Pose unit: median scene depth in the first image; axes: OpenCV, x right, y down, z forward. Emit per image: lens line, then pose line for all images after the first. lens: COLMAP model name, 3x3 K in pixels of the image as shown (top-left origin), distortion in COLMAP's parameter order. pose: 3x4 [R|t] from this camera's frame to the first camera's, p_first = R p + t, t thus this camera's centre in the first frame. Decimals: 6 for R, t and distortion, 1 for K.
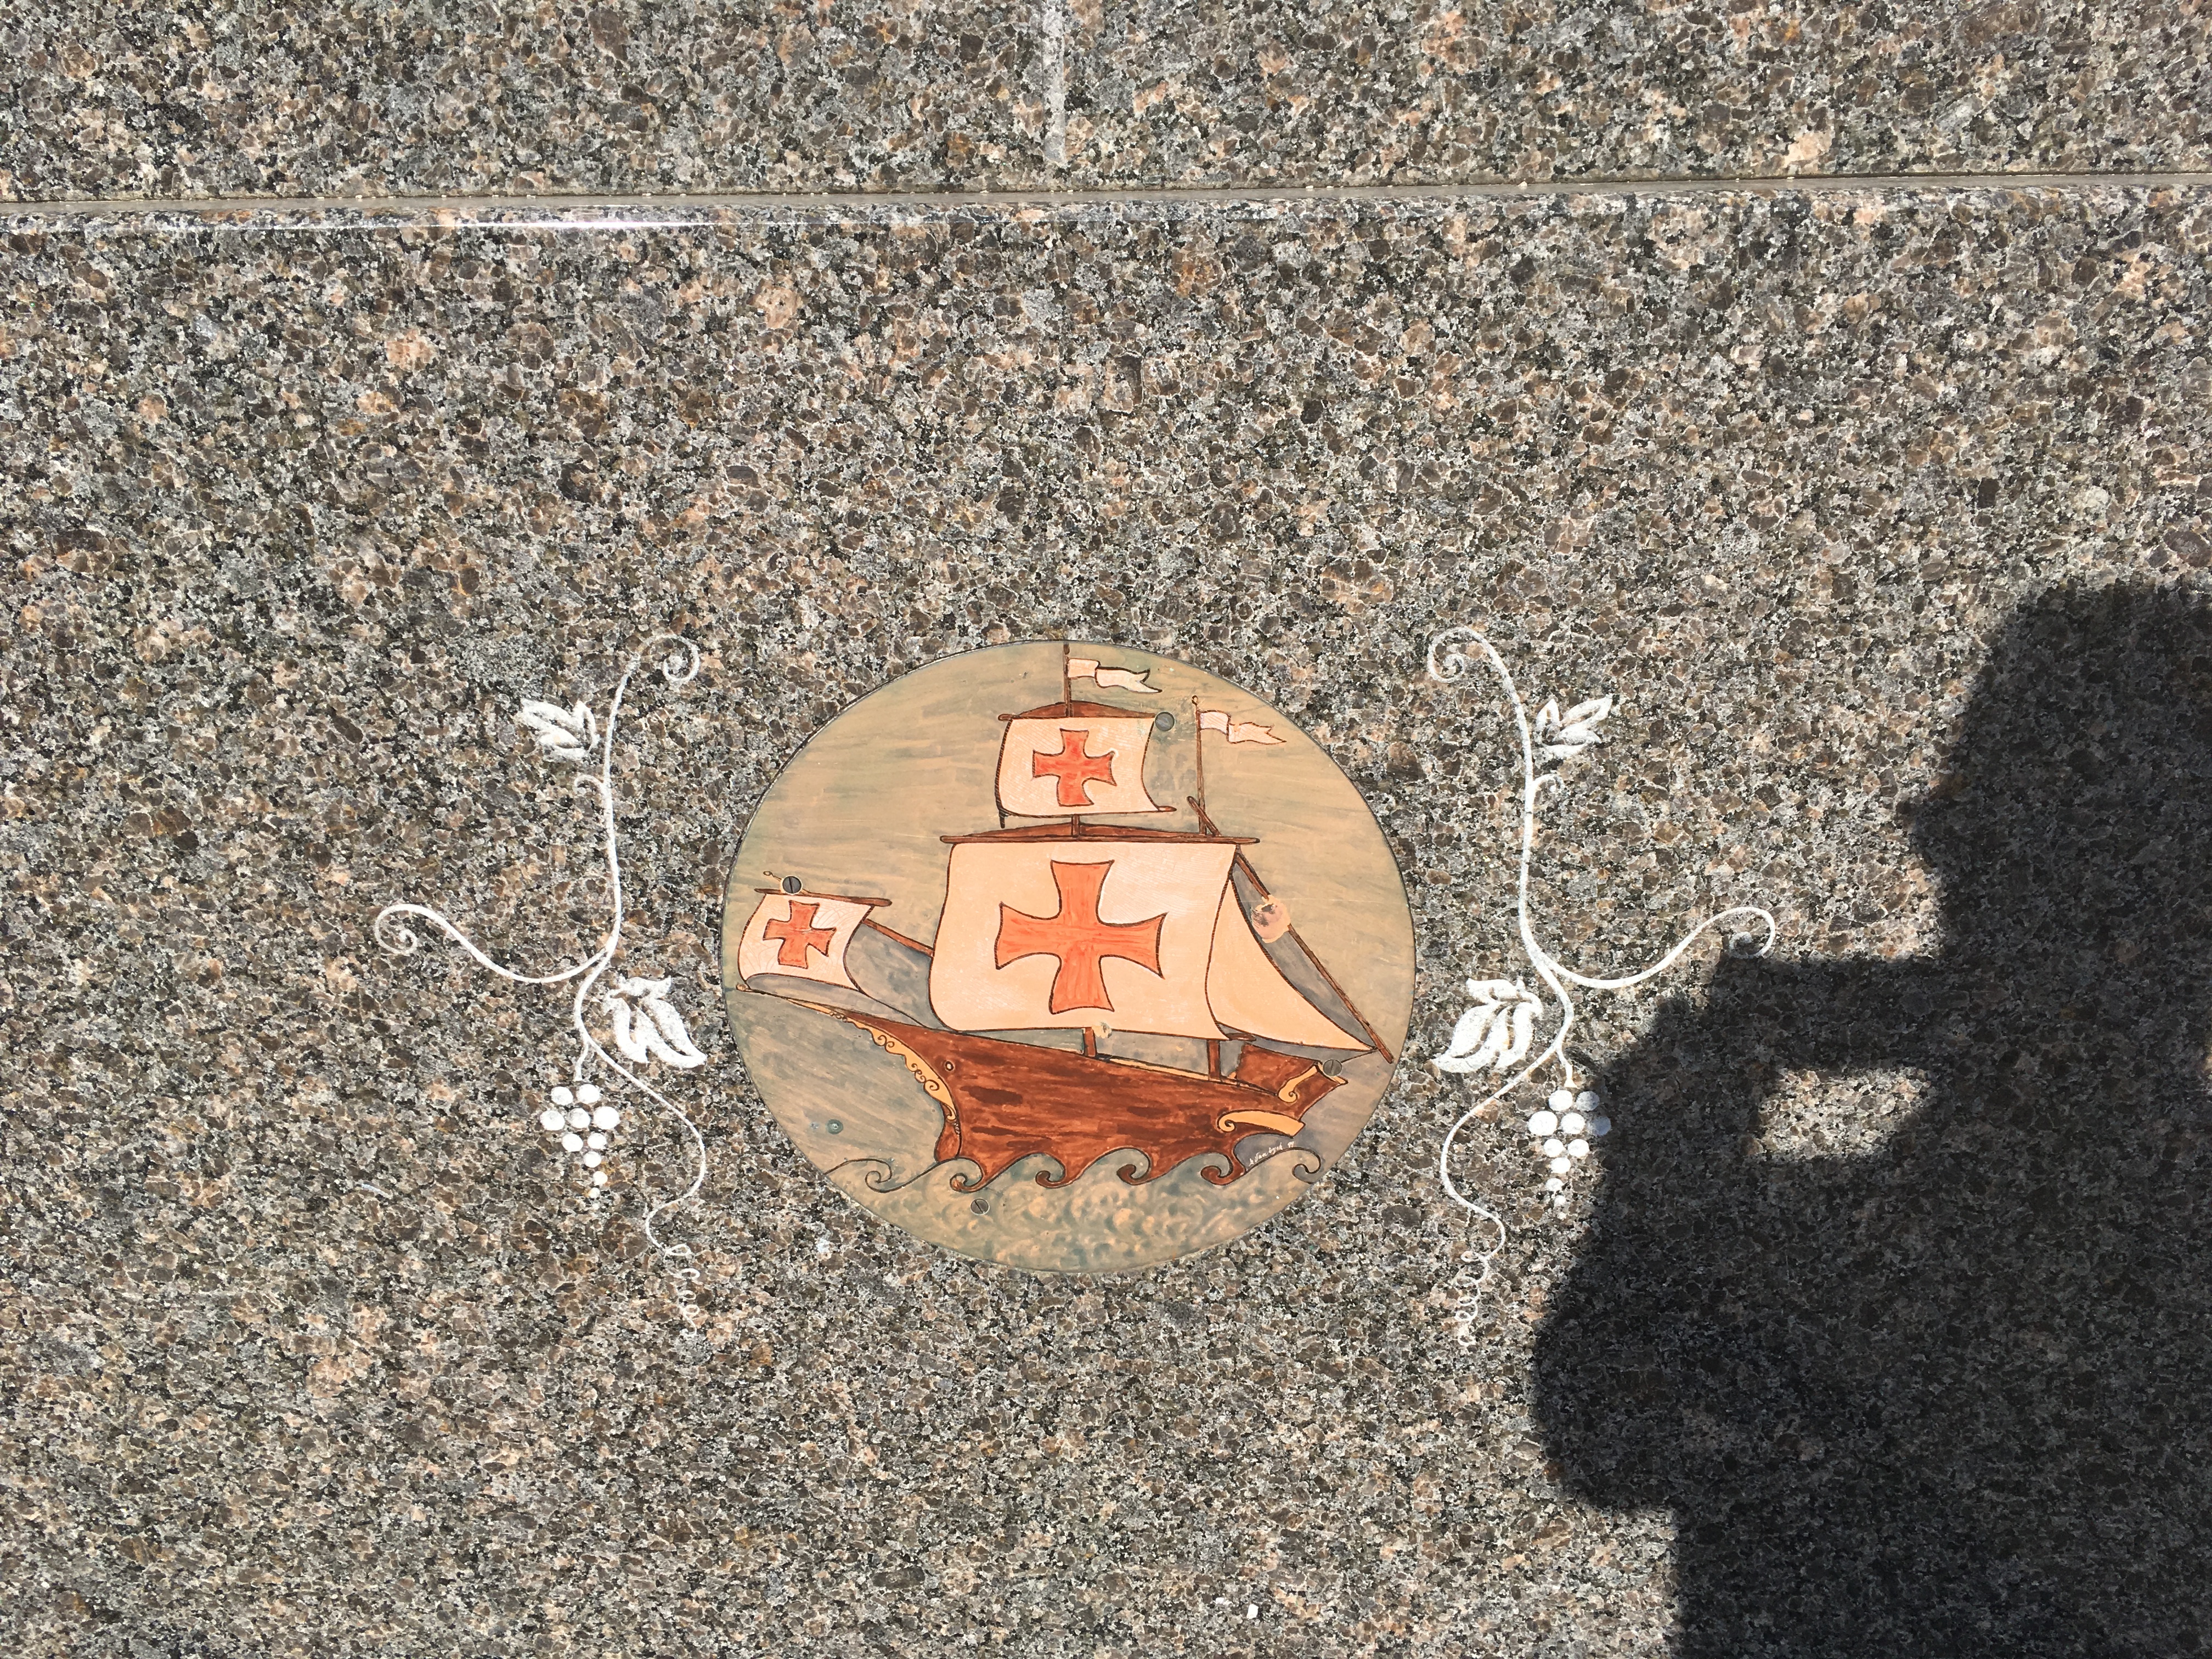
lens RADIAL K [[1892.1, 0, 1094.3], [0, 1892.1, 838.9], [0, 0, 1]] dist [0.077990, -0.115091]
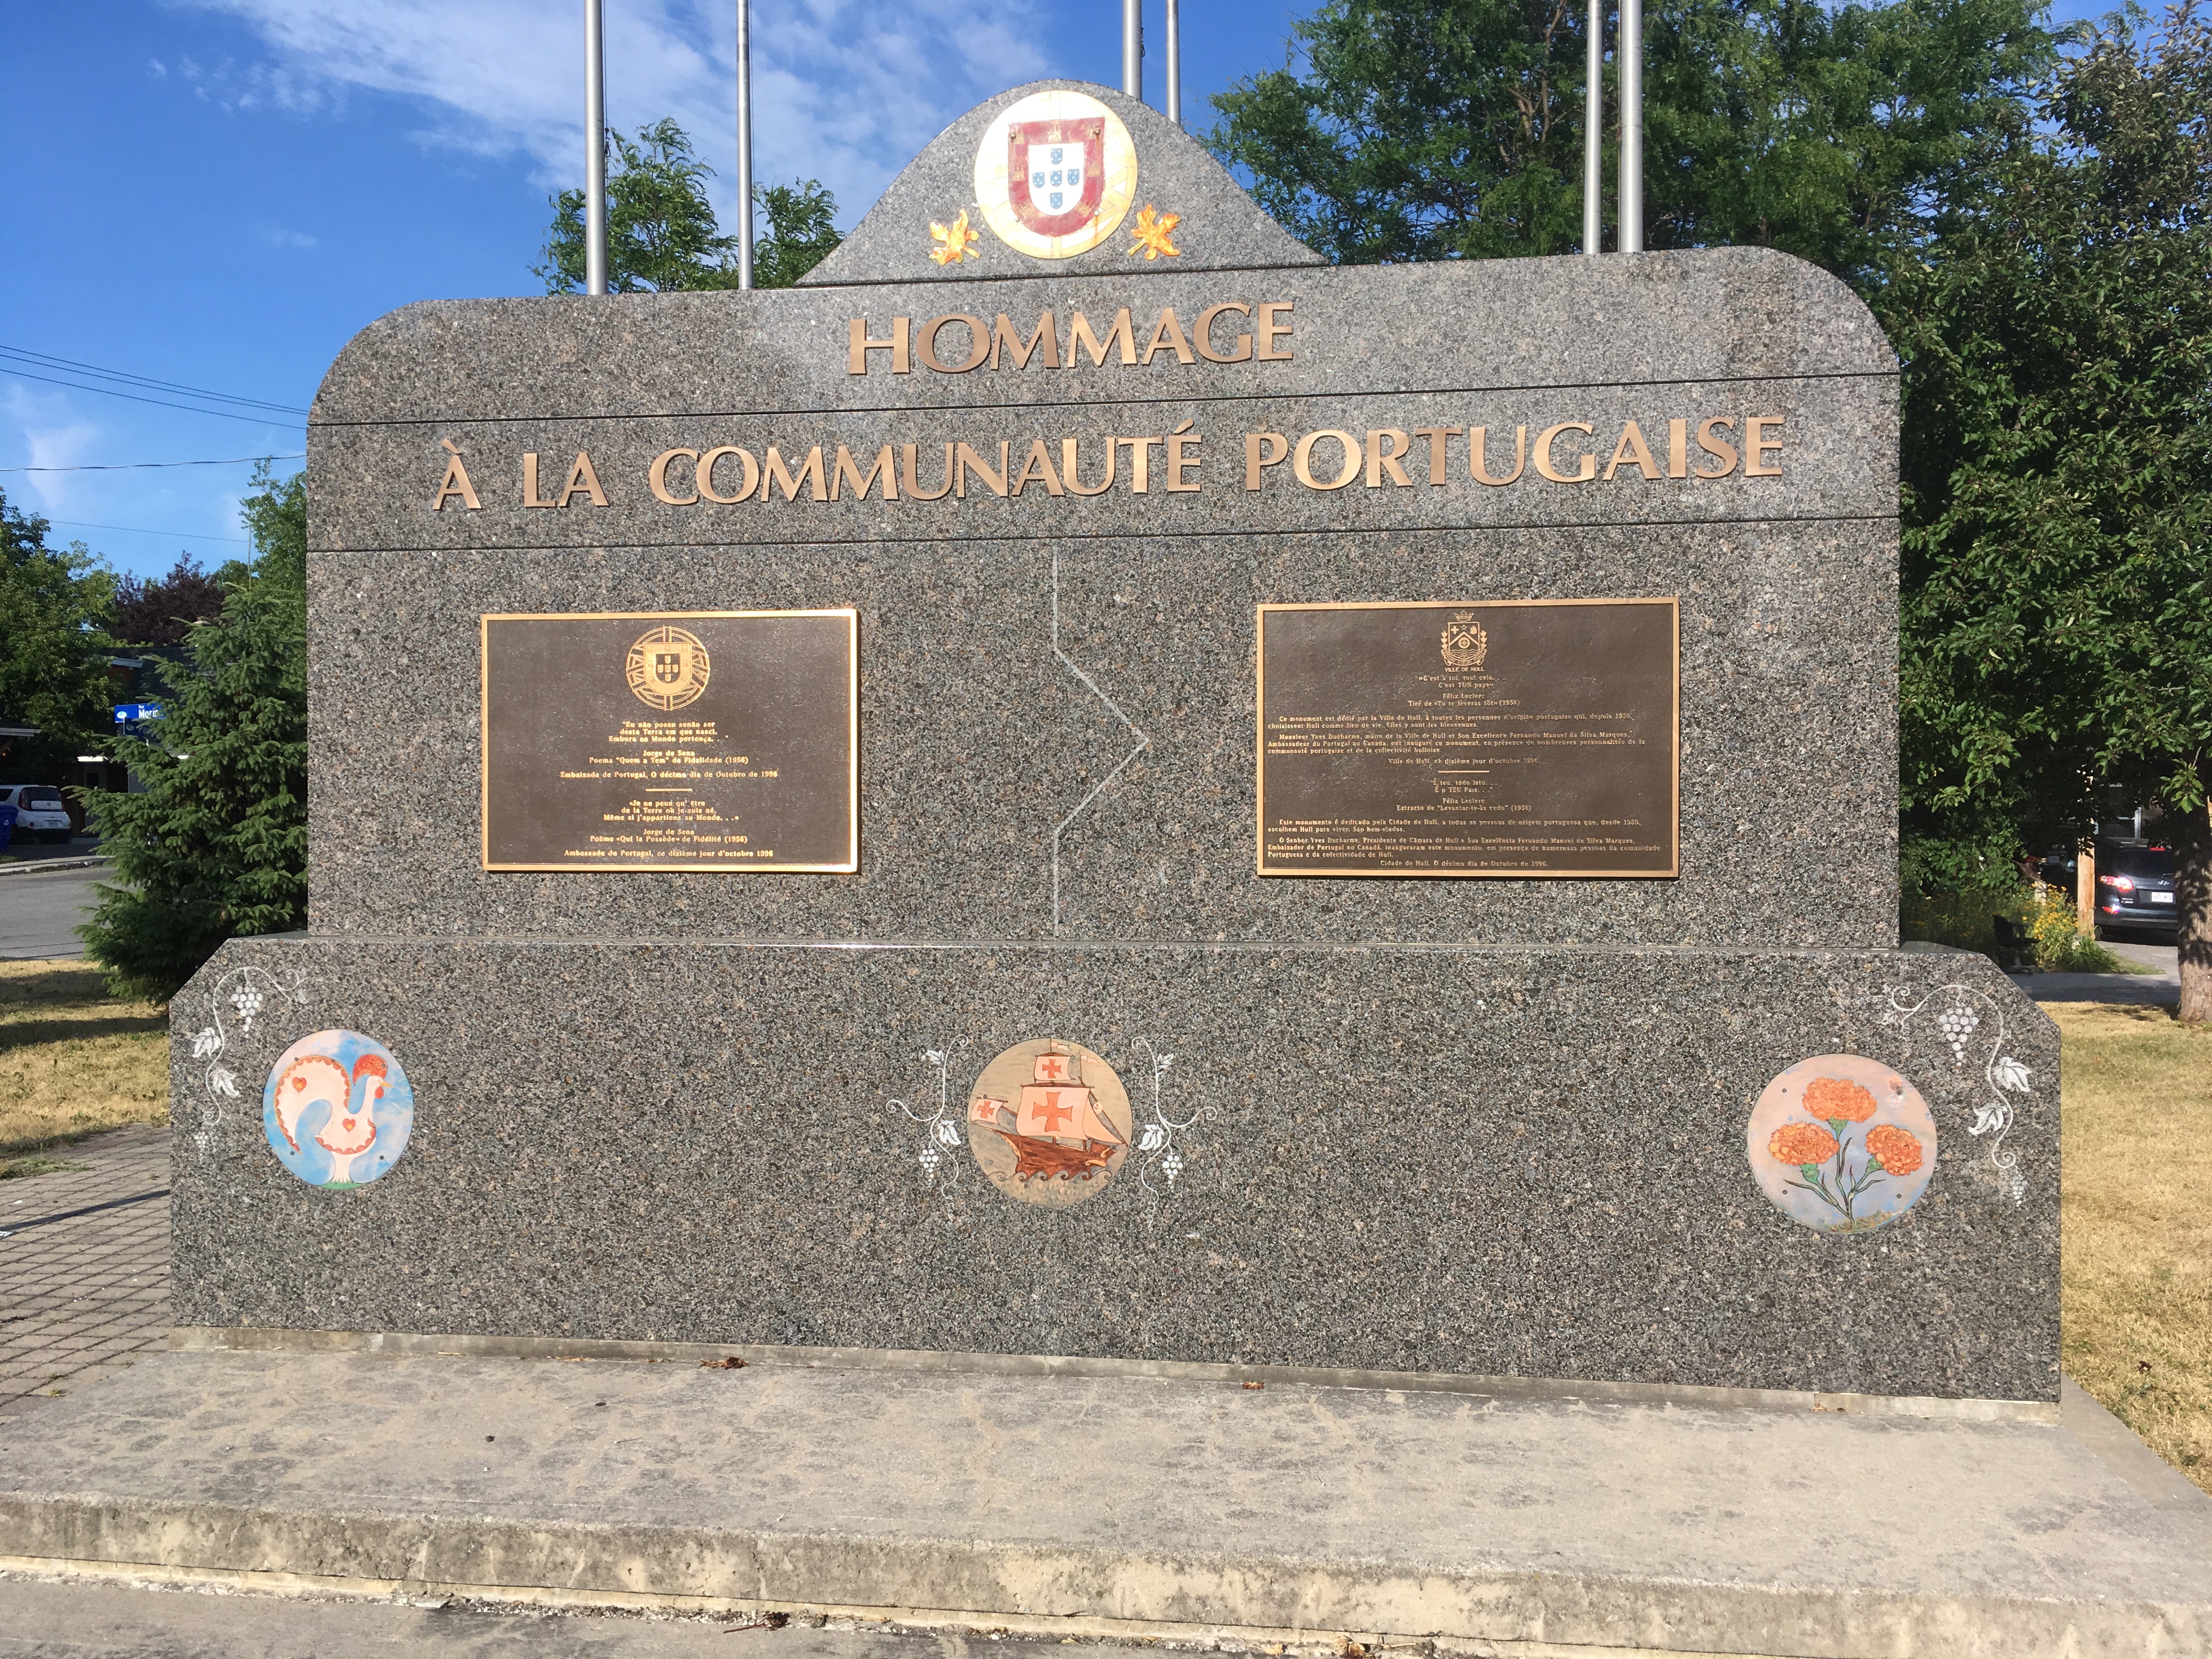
lens RADIAL K [[1892.1, 0, 1104.6], [0, 1892.1, 822.3], [0, 0, 1]] dist [0.077990, -0.115091]
pose [[0.994463, 0.013210, -0.104255, 0.560669], [-0.049294, 0.934792, -0.351758, 0.966689], [0.092810, 0.354949, 0.930267, -3.253368]]
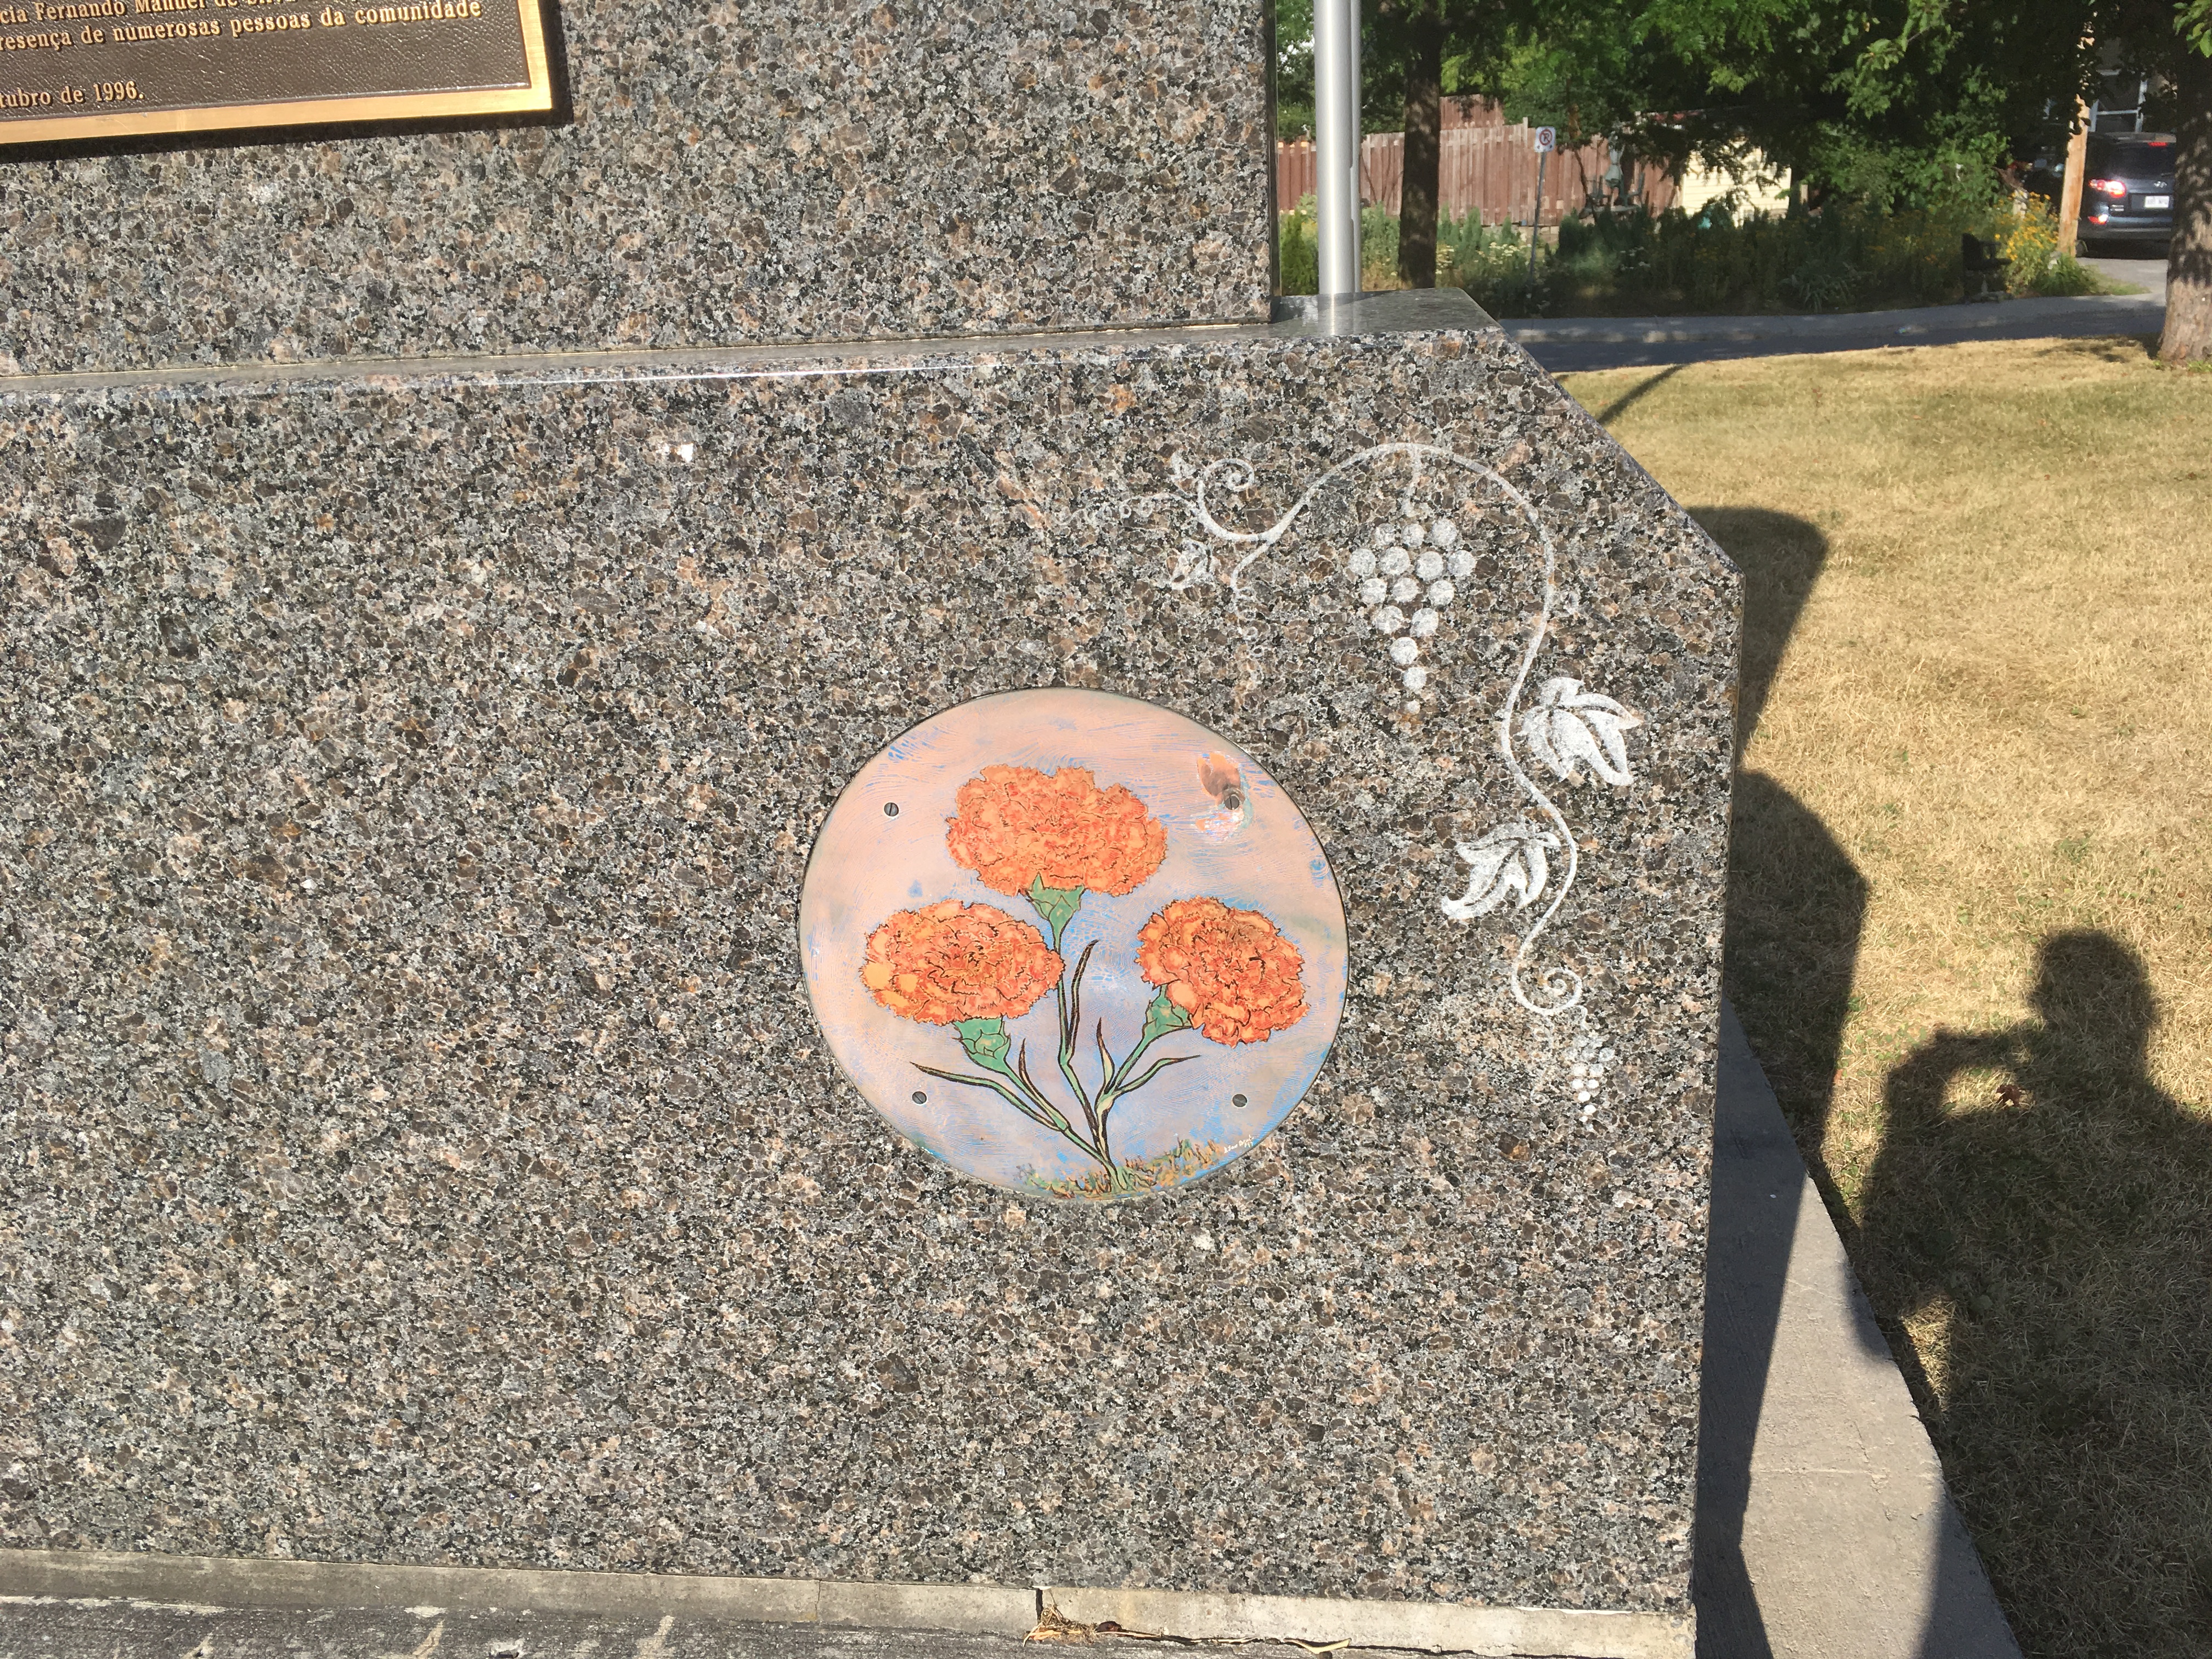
lens RADIAL K [[1892.1, 0, 1119.0], [0, 1892.1, 847.8], [0, 0, 1]] dist [0.077990, -0.115091]
pose [[0.996450, -0.013589, -0.083079, 1.870451], [0.011356, 0.999563, -0.027298, 0.042651], [0.083414, 0.026257, 0.996169, -0.333492]]
